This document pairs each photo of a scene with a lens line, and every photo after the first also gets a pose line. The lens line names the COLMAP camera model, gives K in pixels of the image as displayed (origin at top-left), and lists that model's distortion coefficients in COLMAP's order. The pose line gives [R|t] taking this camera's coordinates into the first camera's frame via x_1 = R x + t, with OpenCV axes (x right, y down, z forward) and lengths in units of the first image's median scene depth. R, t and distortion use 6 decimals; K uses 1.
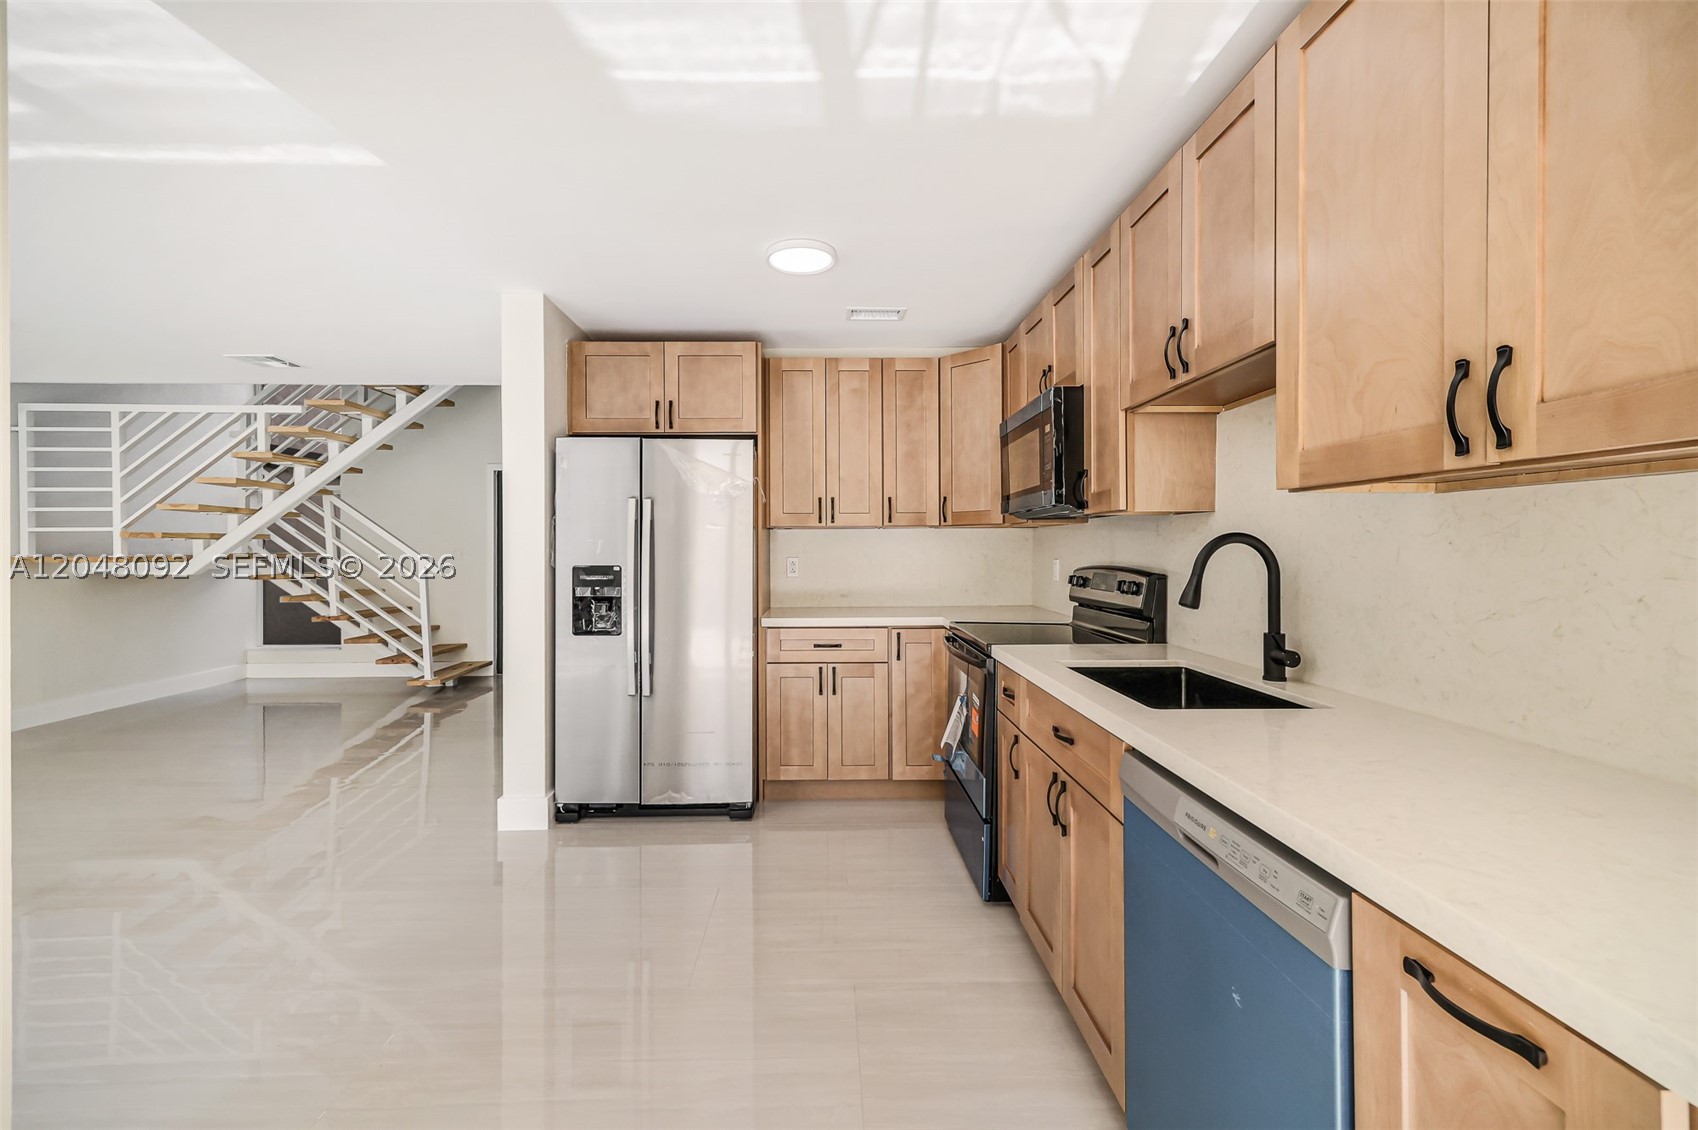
lens RADIAL K [[715.2, 0, 841.7], [0, 715.2, 548.6], [0, 0, 1]] dist [0.011287, -0.005492]
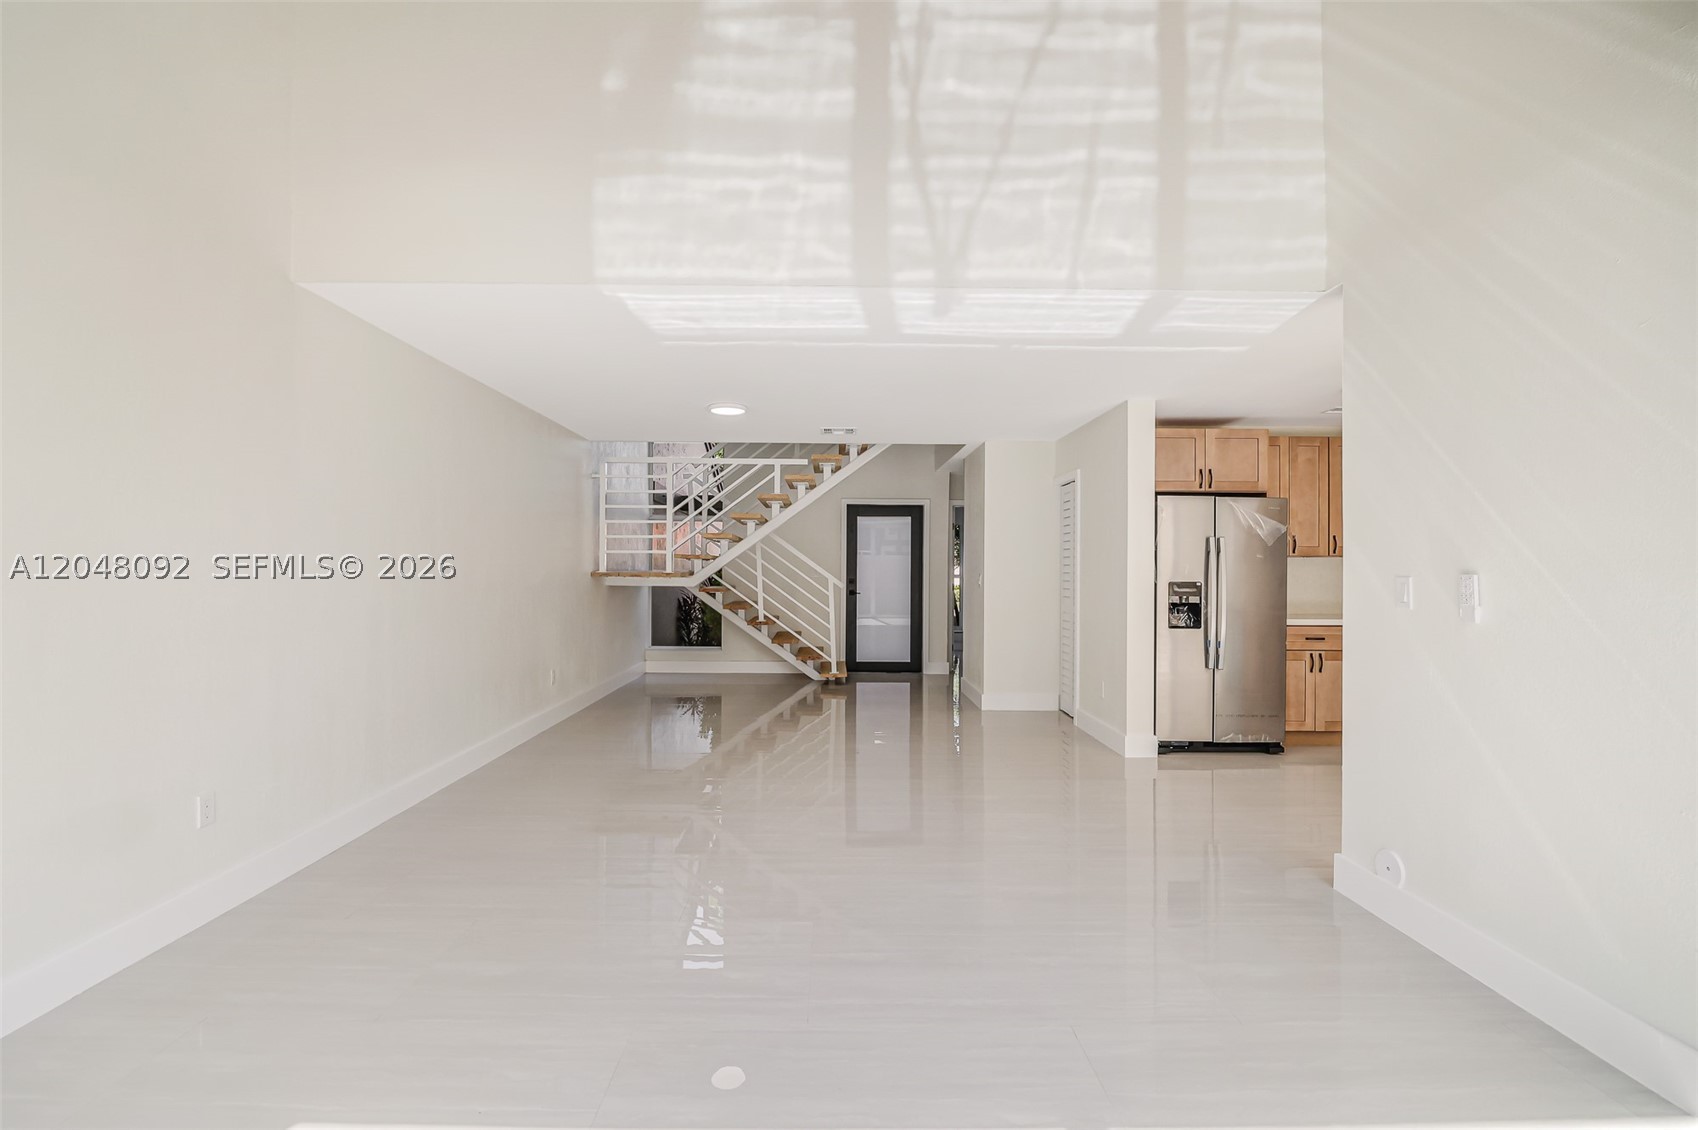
lens RADIAL K [[730.8, 0, 844.8], [0, 730.8, 561.7], [0, 0, 1]] dist [-0.000831, -0.000017]
pose [[0.999879, 0.009399, -0.012363, -0.961242], [-0.009553, 0.999877, -0.012437, 0.007584], [0.012245, 0.012554, 0.999846, -0.493880]]
